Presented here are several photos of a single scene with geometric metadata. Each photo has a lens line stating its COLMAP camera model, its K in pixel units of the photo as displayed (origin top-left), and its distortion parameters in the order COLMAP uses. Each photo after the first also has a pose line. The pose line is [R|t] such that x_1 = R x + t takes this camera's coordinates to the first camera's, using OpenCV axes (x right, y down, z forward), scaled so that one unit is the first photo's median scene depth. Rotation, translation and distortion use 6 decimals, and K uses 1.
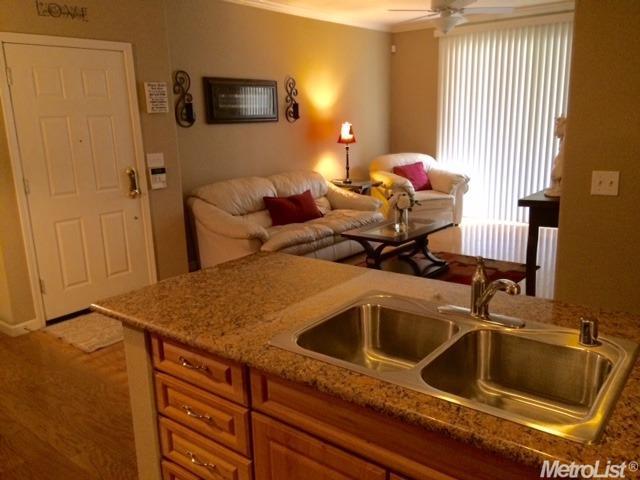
lens RADIAL K [[541.7, 0, 321.8], [0, 541.7, 241.9], [0, 0, 1]] dist [0.068829, -0.074641]
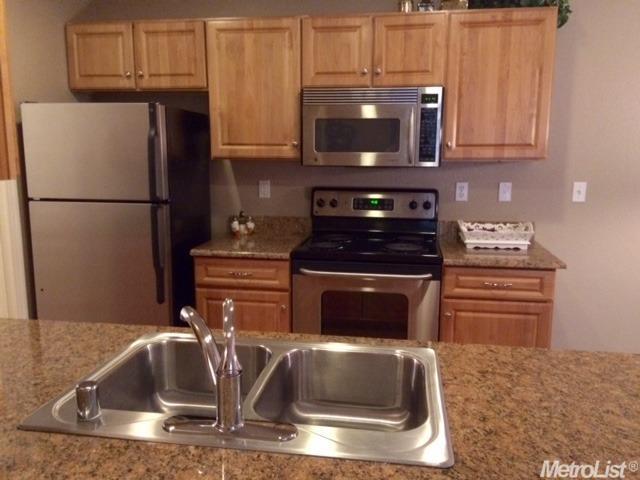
lens RADIAL K [[541.7, 0, 320.8], [0, 541.7, 242.0], [0, 0, 1]] dist [0.068829, -0.074641]
pose [[-0.873733, 0.108541, -0.474140, 0.178592], [-0.091112, 0.921008, 0.378738, -0.118407], [0.477795, 0.374116, -0.794826, 0.553976]]
